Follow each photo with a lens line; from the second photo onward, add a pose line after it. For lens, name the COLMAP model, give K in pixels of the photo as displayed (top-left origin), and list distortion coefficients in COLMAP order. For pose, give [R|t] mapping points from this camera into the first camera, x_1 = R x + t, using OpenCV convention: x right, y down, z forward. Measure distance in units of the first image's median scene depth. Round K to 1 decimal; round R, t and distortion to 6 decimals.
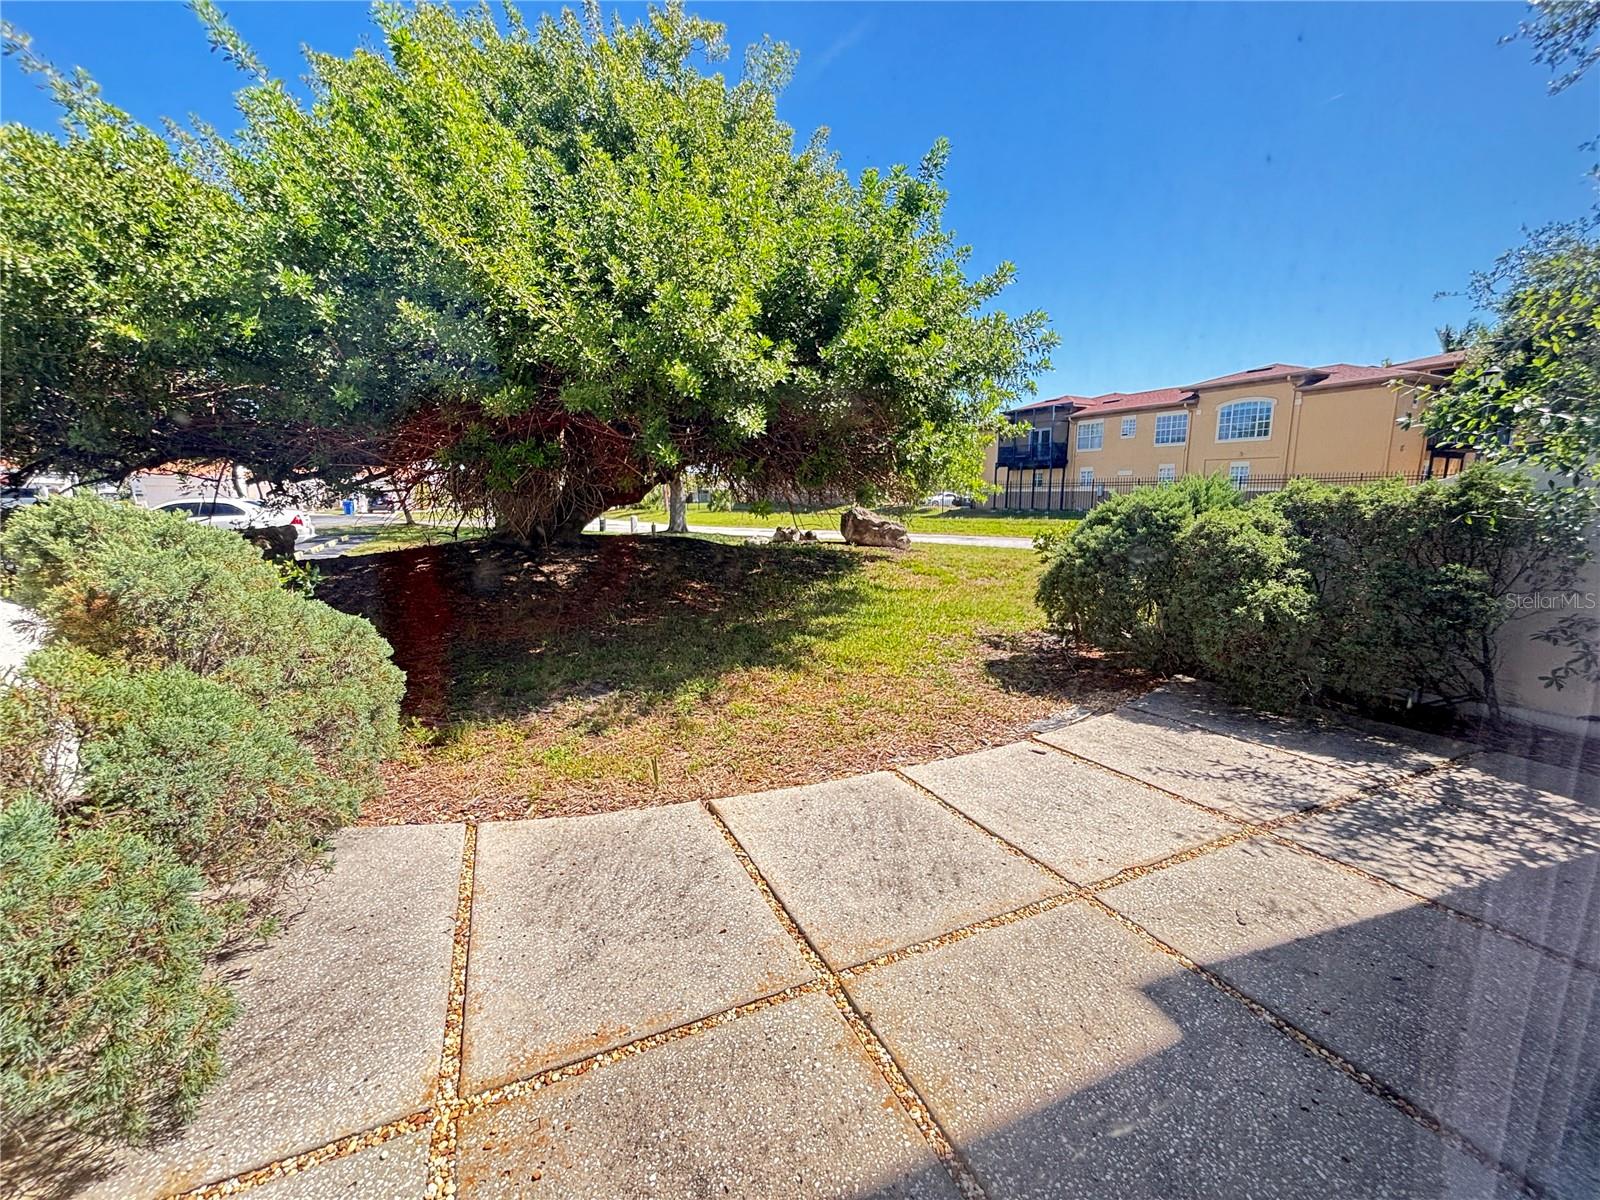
lens RADIAL K [[639.0, 0, 800.0], [0, 639.0, 600.0], [0, 0, 1]] dist [0.000426, 0.000048]
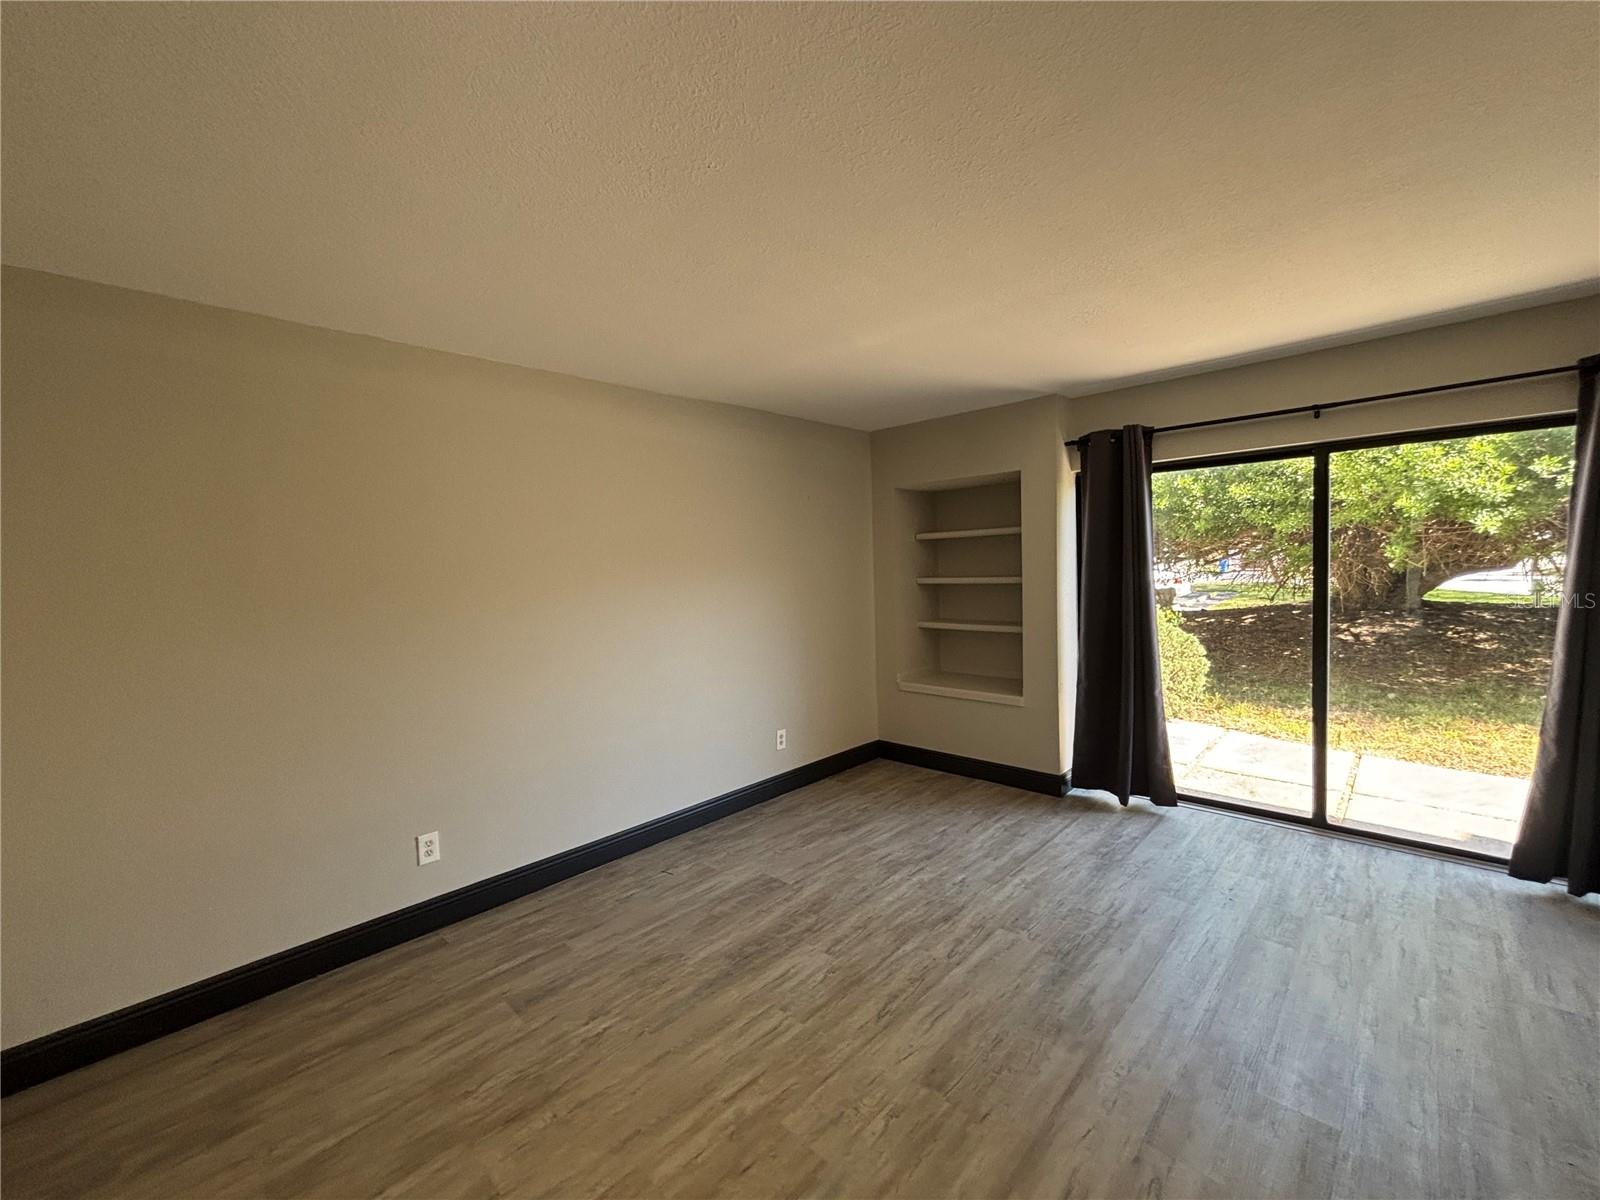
lens RADIAL K [[639.0, 0, 800.0], [0, 639.0, 600.0], [0, 0, 1]] dist [0.000426, 0.000048]
pose [[0.364084, 0.040684, -0.930477, 0.238376], [-0.120214, 0.992741, -0.003632, 0.019588], [0.923575, 0.113179, 0.366332, -0.298864]]
